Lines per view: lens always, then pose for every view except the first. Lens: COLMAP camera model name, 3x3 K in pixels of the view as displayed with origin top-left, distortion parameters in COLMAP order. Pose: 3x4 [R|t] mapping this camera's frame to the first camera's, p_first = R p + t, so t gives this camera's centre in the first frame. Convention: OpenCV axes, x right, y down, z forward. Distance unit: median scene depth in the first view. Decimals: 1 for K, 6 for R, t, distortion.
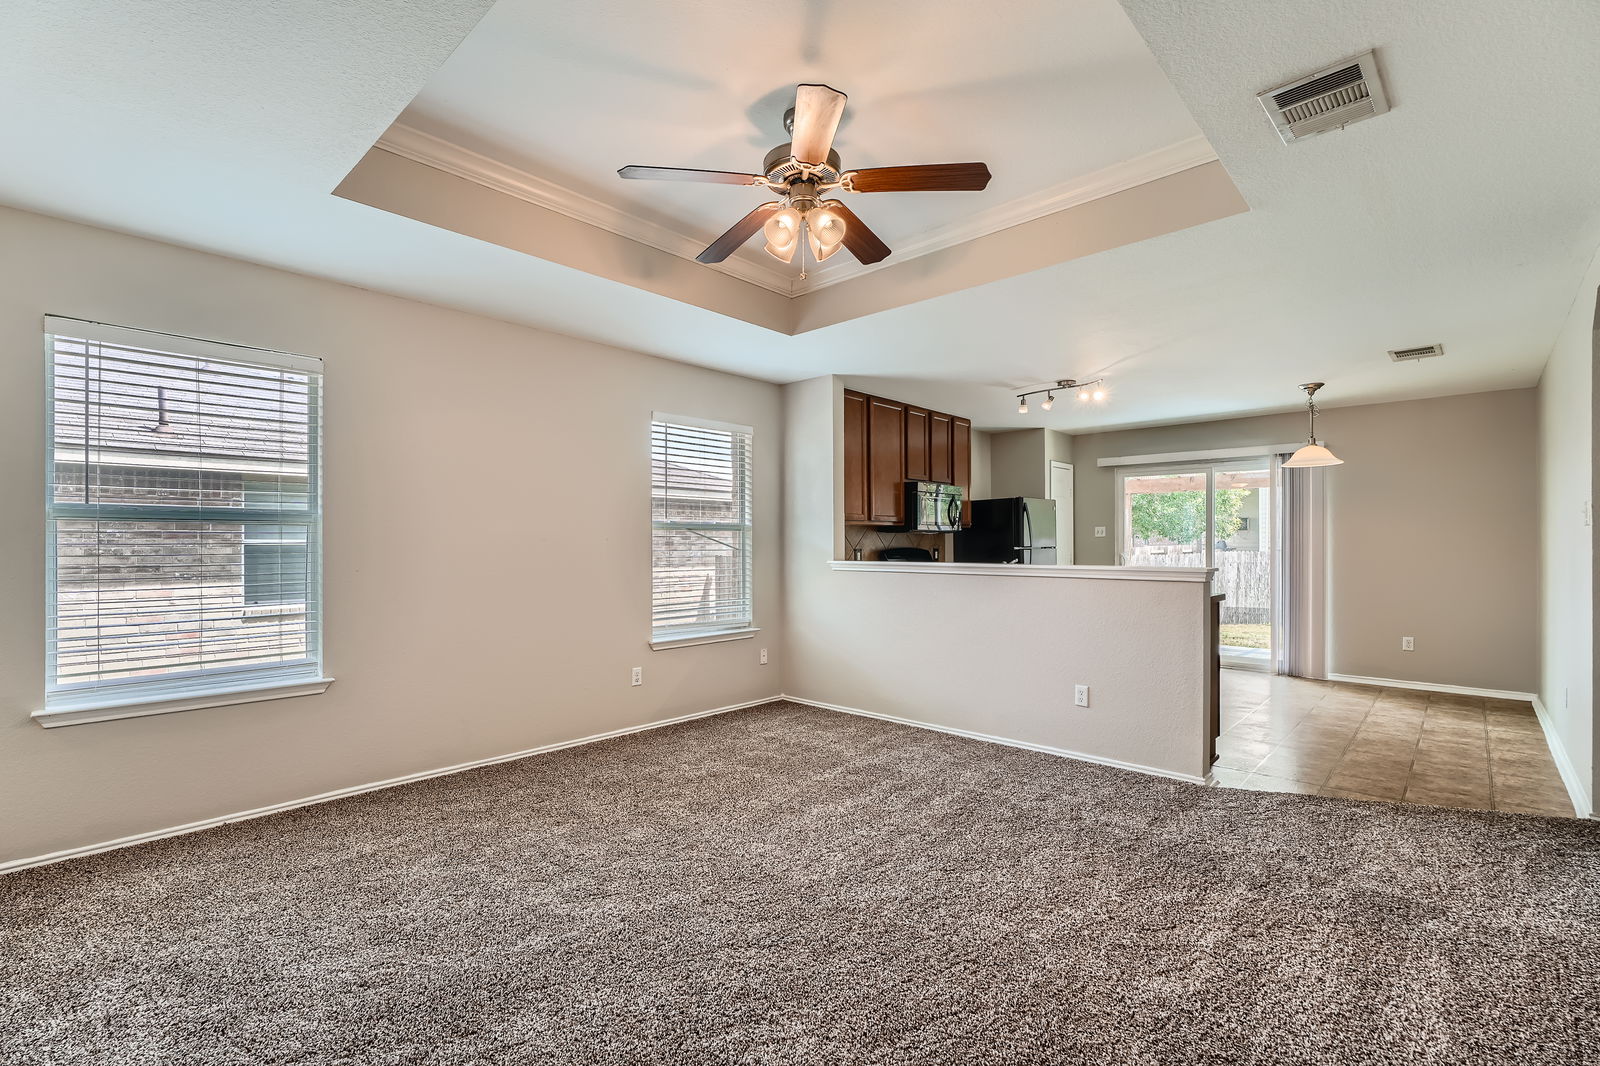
lens RADIAL K [[710.2, 0, 800.0], [0, 710.2, 533.0], [0, 0, 1]] dist [-0.004367, 0.000484]
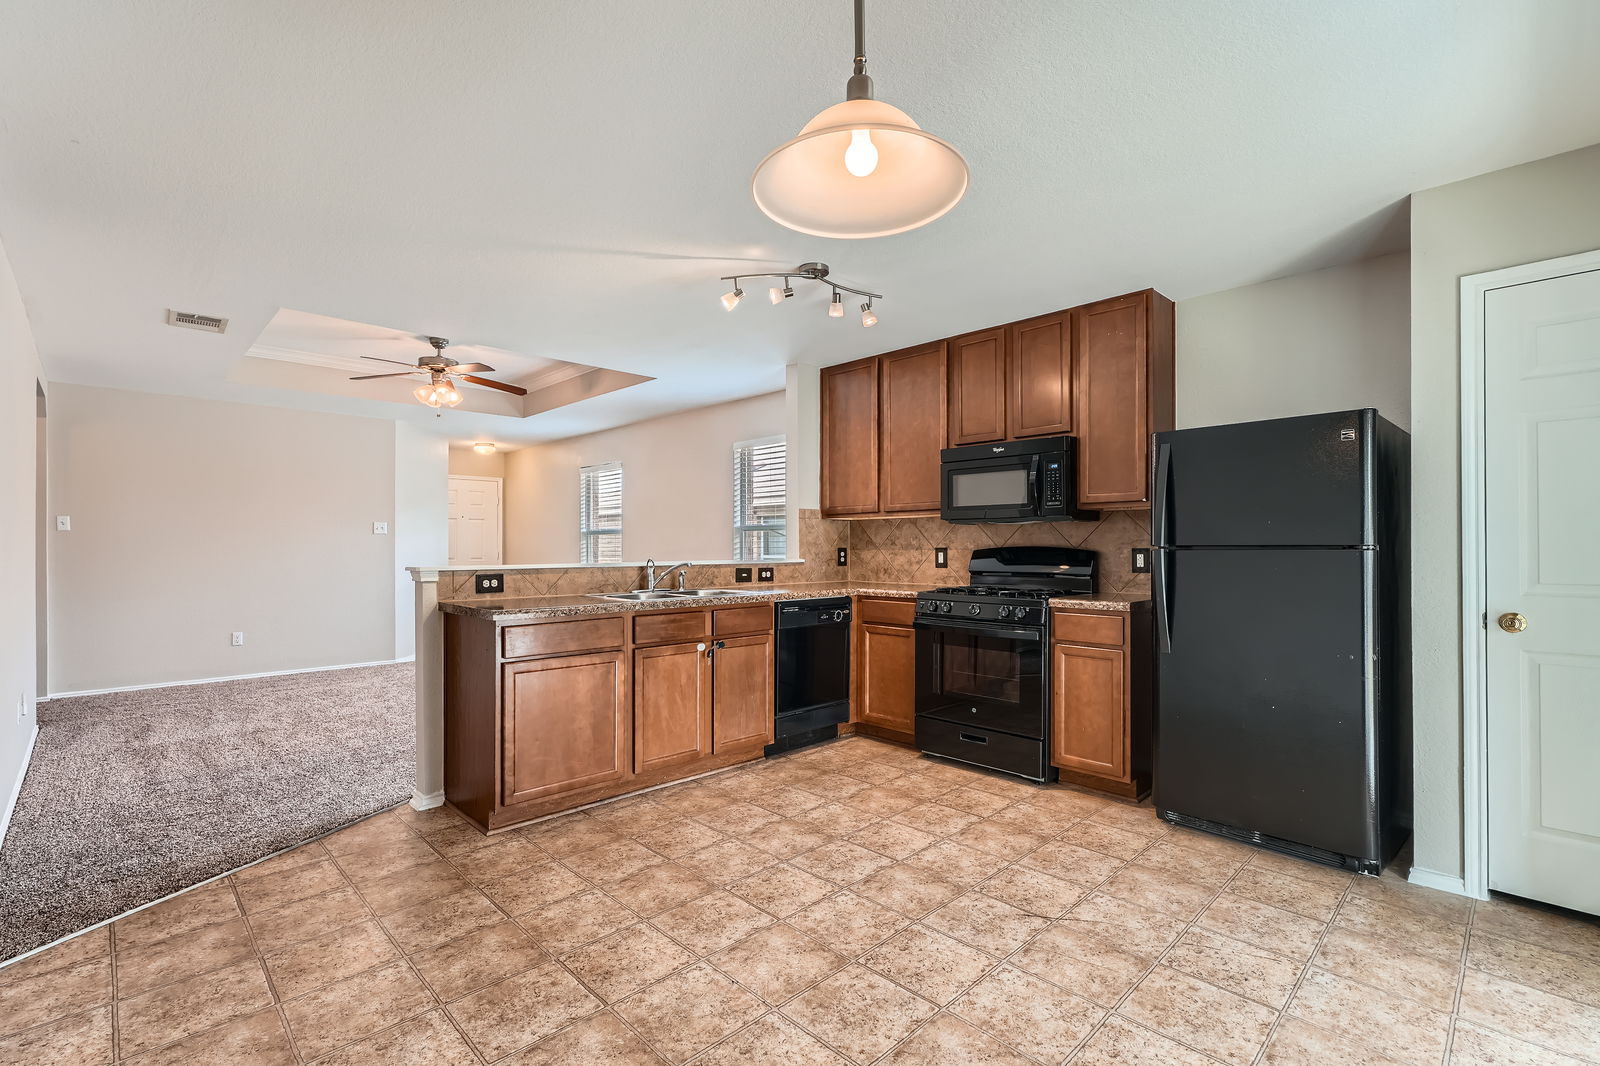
lens RADIAL K [[731.9, 0, 800.0], [0, 731.9, 533.0], [0, 0, 1]] dist [-0.001288, 0.000319]
pose [[-0.047399, -0.014501, -0.998771, 0.826785], [0.017740, 0.999725, -0.015356, 0.015788], [0.998718, -0.018446, -0.047128, 0.848788]]
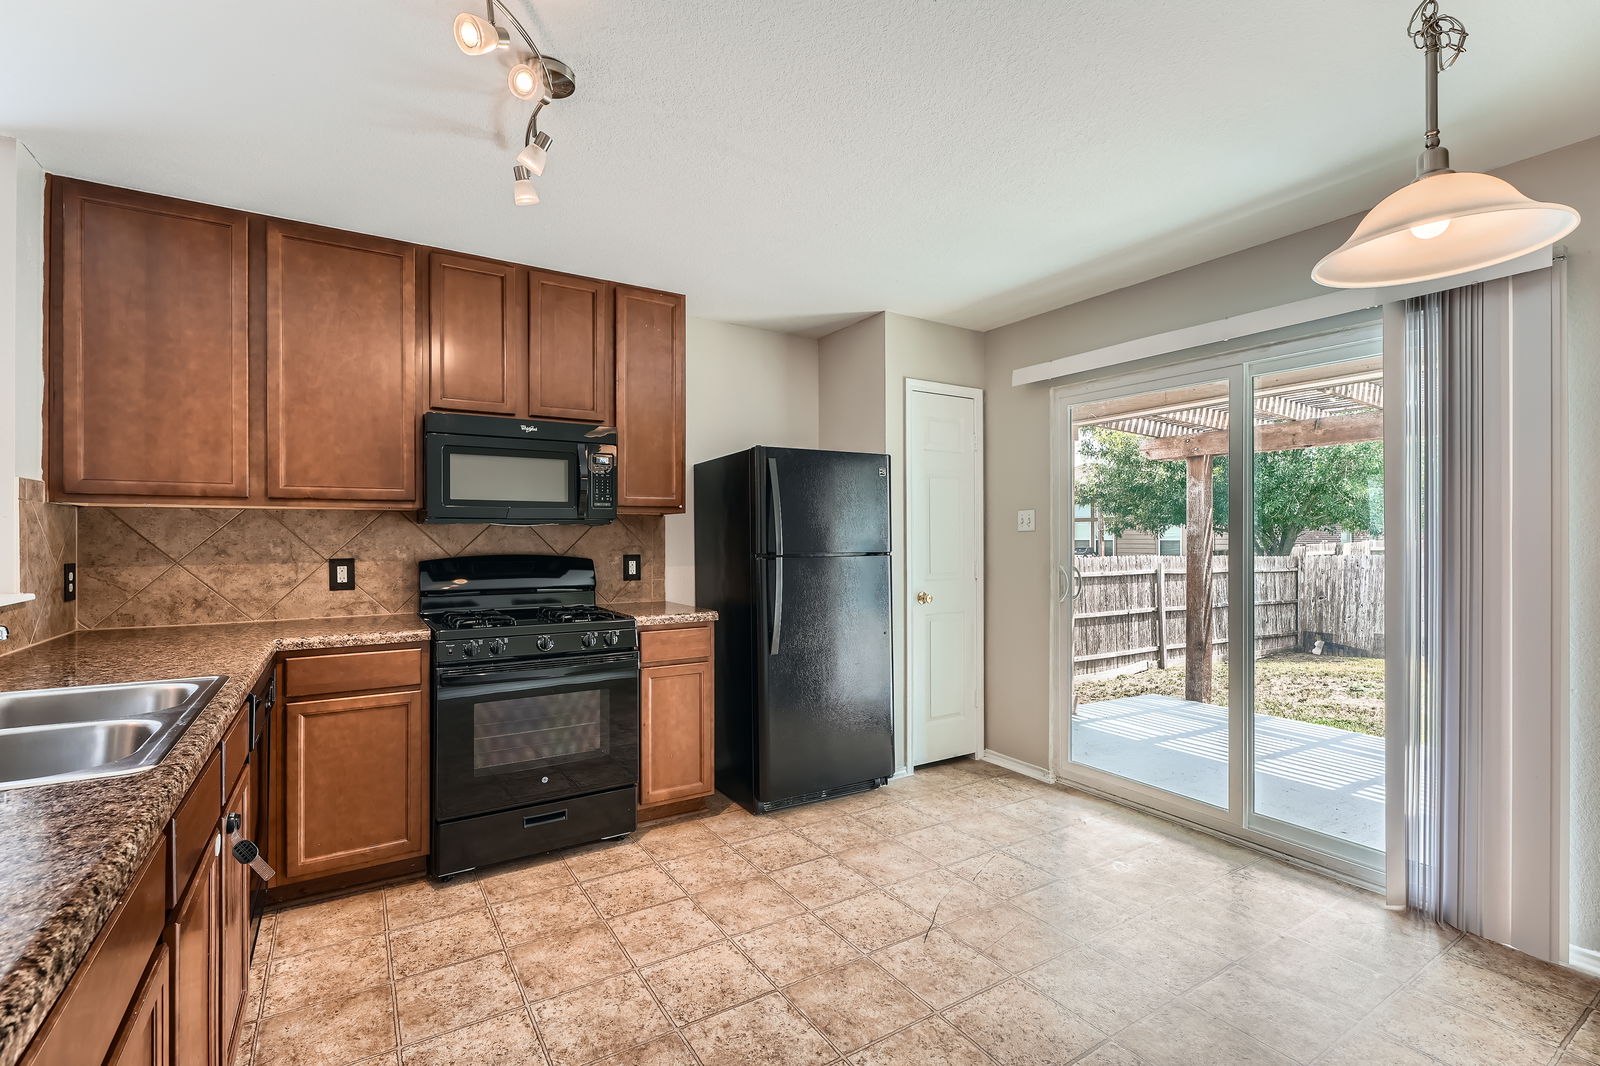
lens RADIAL K [[710.2, 0, 800.0], [0, 710.2, 533.0], [0, 0, 1]] dist [-0.004367, 0.000484]
pose [[0.966406, 0.000343, -0.257021, 0.483531], [0.002417, 0.999943, 0.010422, 0.001308], [0.257010, -0.010693, 0.966350, 0.591687]]
